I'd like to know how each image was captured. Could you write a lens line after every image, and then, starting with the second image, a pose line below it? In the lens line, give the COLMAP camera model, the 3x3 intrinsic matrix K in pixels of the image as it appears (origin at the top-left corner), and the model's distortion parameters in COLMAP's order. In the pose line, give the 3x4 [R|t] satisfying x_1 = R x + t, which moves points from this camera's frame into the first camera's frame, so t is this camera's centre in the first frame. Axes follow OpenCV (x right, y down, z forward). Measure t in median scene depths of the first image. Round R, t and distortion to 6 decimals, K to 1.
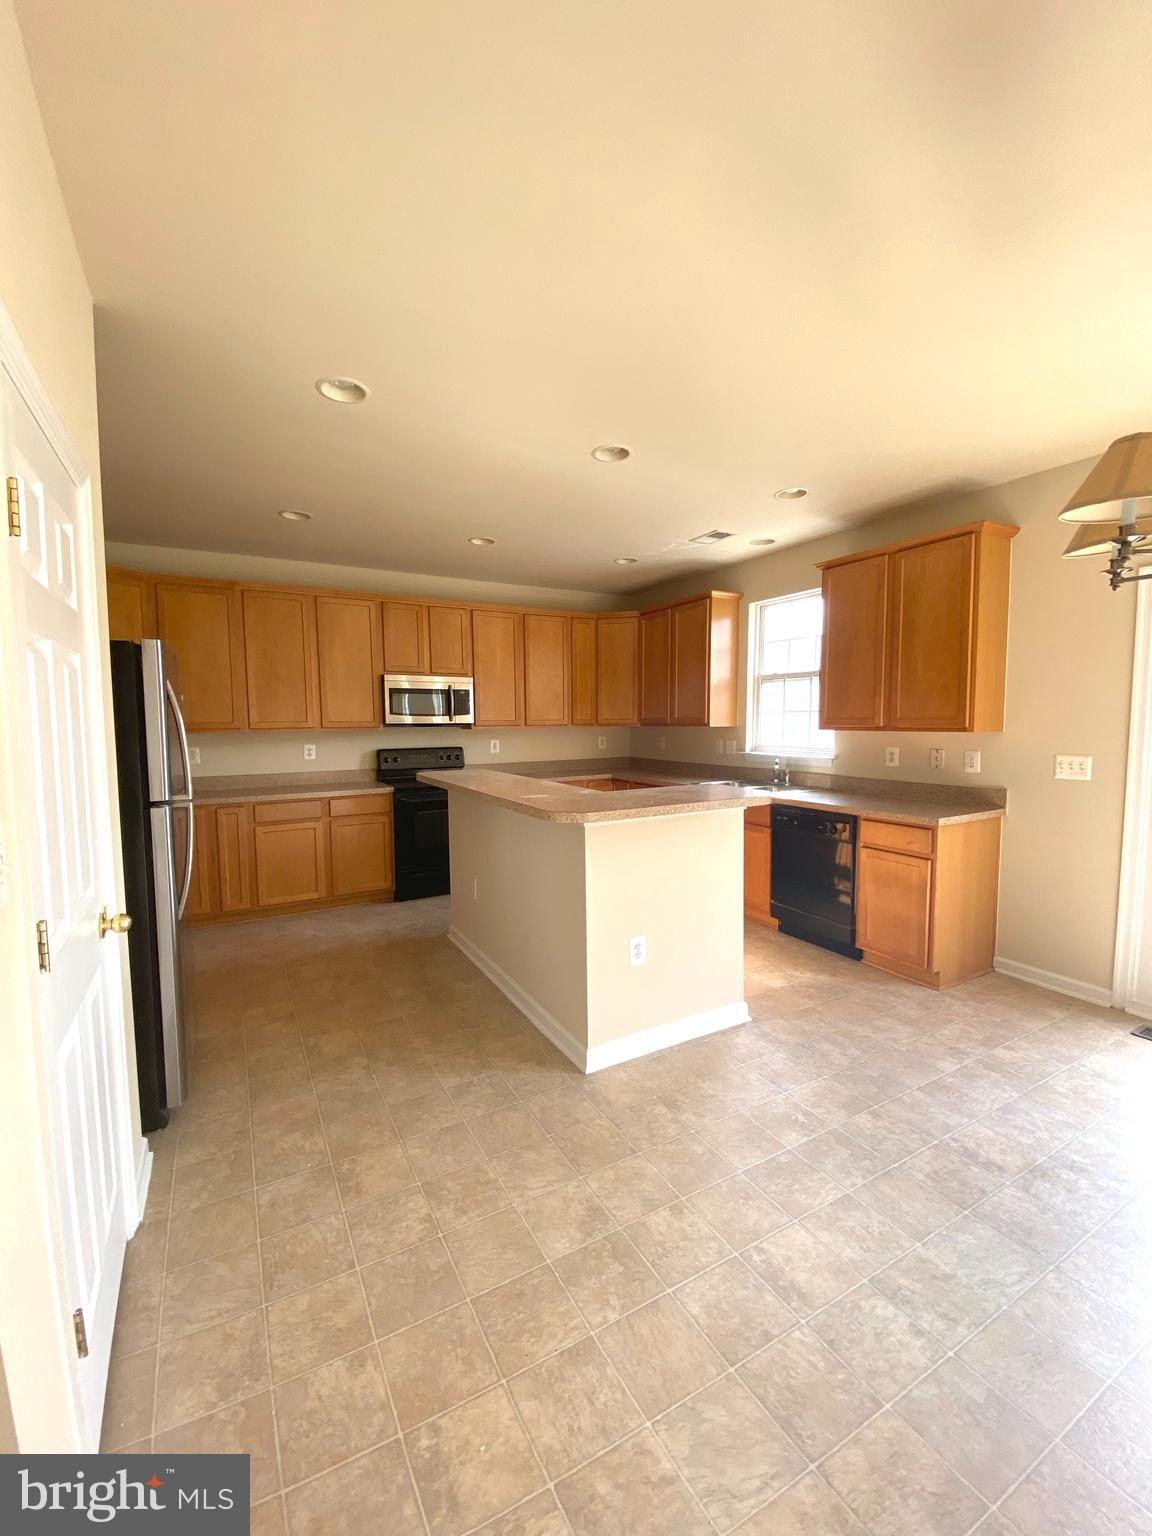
lens RADIAL K [[626.1, 0, 571.2], [0, 626.1, 765.8], [0, 0, 1]] dist [0.024835, -0.022941]
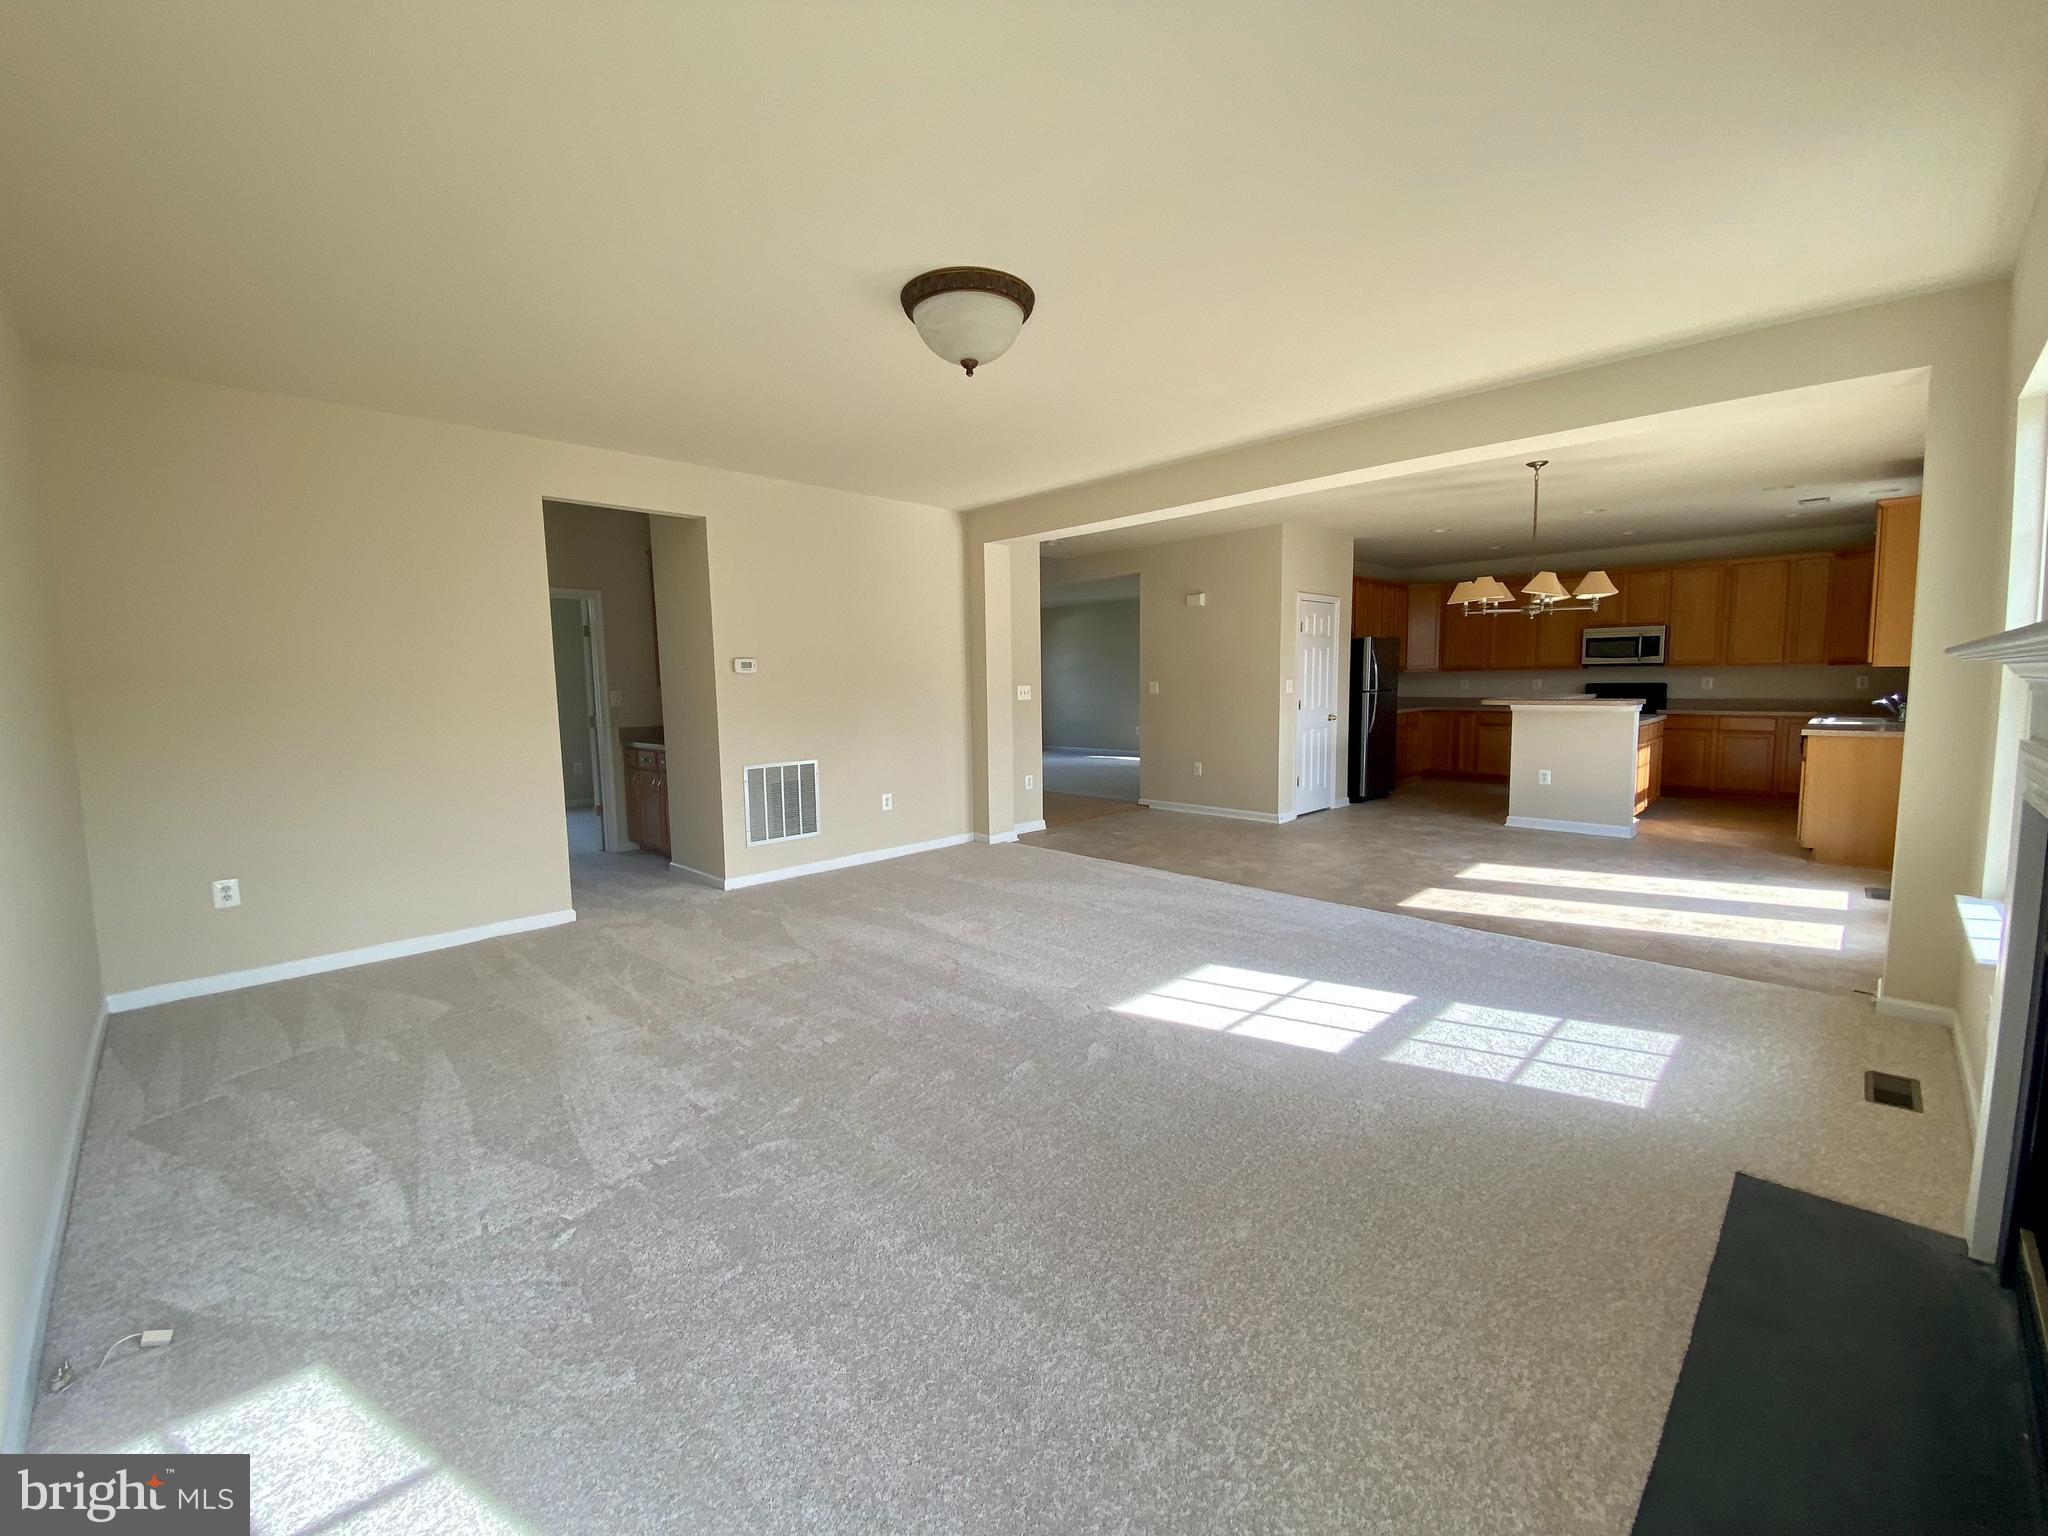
lens RADIAL K [[834.8, 0, 1026.6], [0, 834.8, 757.2], [0, 0, 1]] dist [0.024835, -0.022941]
pose [[0.274933, 0.095553, -0.956703, 1.770338], [-0.057486, 0.994903, 0.082848, 0.084737], [0.959743, 0.032219, 0.279025, -1.068491]]
